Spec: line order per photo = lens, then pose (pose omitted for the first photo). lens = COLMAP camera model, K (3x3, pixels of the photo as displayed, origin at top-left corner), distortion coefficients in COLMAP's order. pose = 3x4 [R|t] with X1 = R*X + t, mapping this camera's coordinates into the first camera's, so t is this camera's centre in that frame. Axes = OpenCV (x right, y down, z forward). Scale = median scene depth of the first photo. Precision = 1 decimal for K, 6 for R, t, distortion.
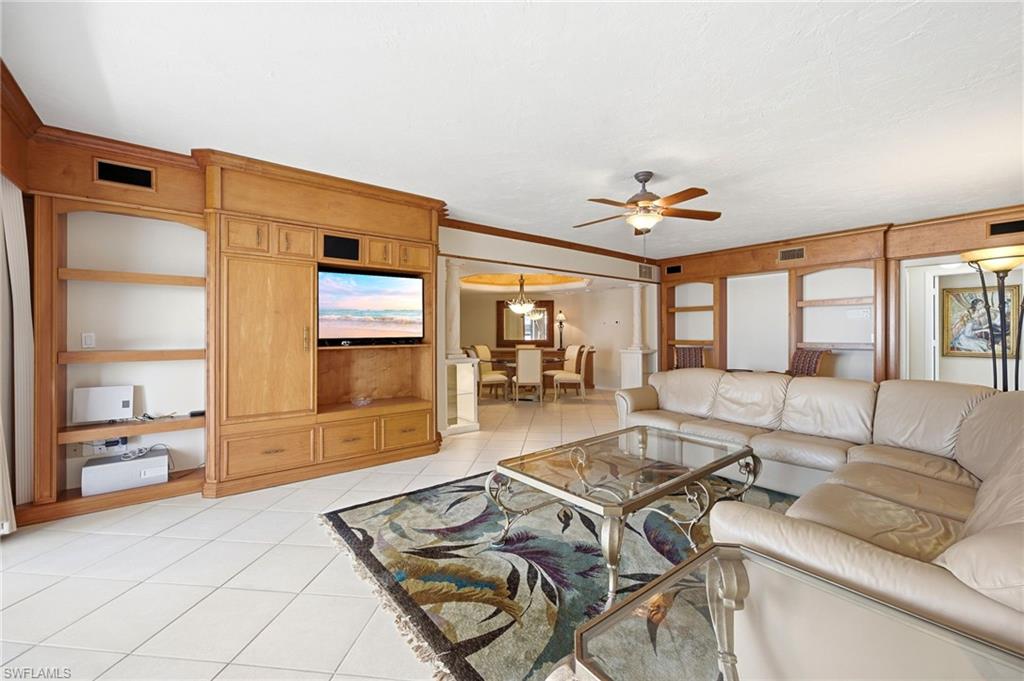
lens RADIAL K [[409.0, 0, 513.0], [0, 409.0, 331.3], [0, 0, 1]] dist [-0.004854, 0.002834]
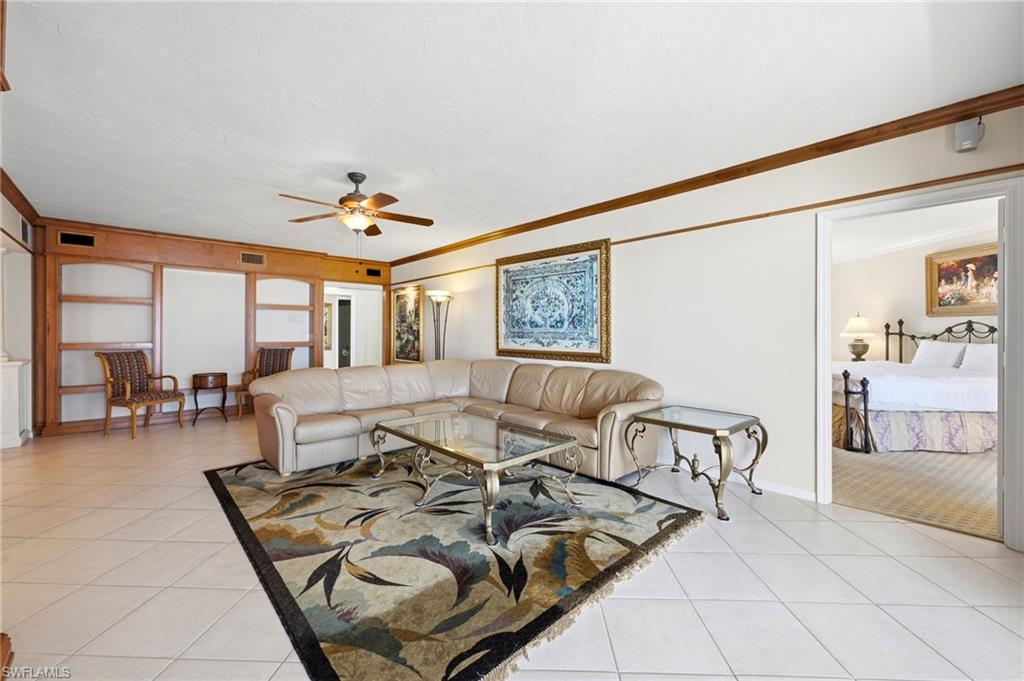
lens RADIAL K [[409.0, 0, 510.7], [0, 409.0, 333.6], [0, 0, 1]] dist [-0.004854, 0.002834]
pose [[-0.072121, 0.001075, 0.997395, -0.663866], [-0.007200, 0.999973, -0.001598, 0.002619], [-0.997370, -0.007296, -0.072111, 0.654966]]
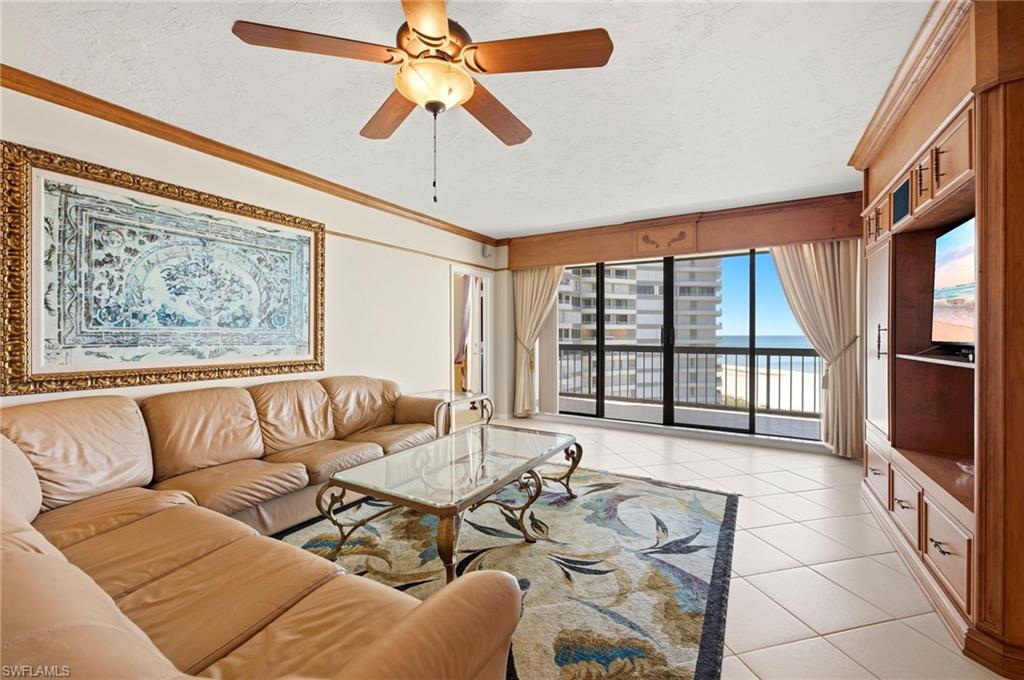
lens RADIAL K [[409.0, 0, 513.7], [0, 409.0, 331.4], [0, 0, 1]] dist [-0.004854, 0.002834]
pose [[-0.936907, 0.005151, -0.349541, 0.375174], [0.008651, 0.999927, -0.008453, 0.001484], [0.349472, -0.010944, -0.936883, 1.370060]]
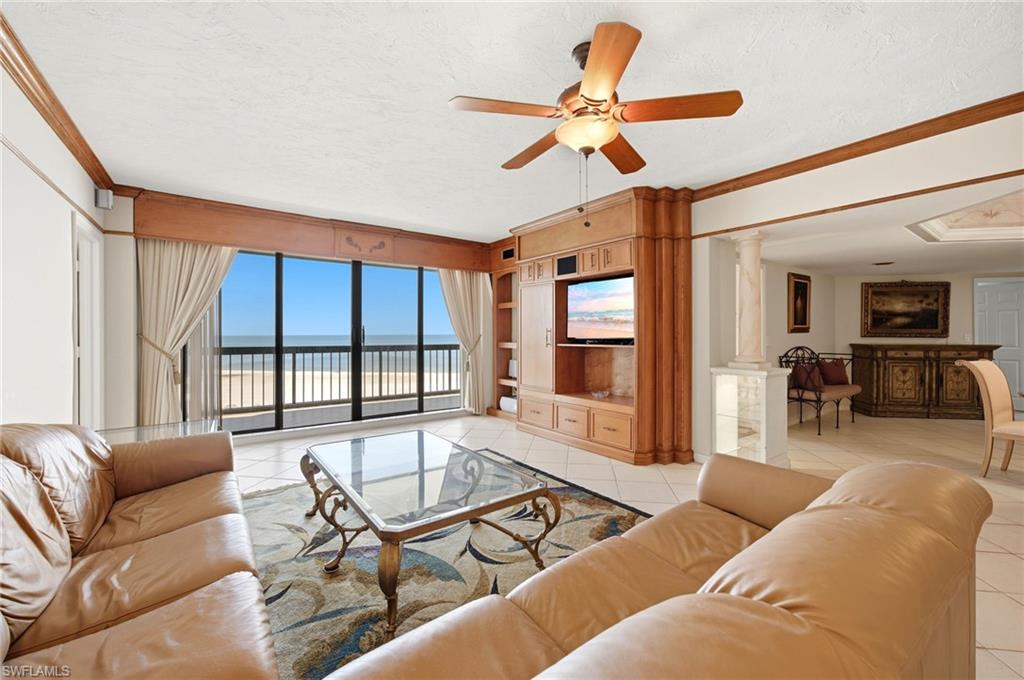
lens RADIAL K [[409.0, 0, 510.5], [0, 409.0, 337.5], [0, 0, 1]] dist [-0.004854, 0.002834]
pose [[-0.045927, 0.019179, -0.998761, 0.832035], [0.006590, 0.999800, 0.018896, -0.008280], [0.998923, -0.005714, -0.046044, 0.868532]]
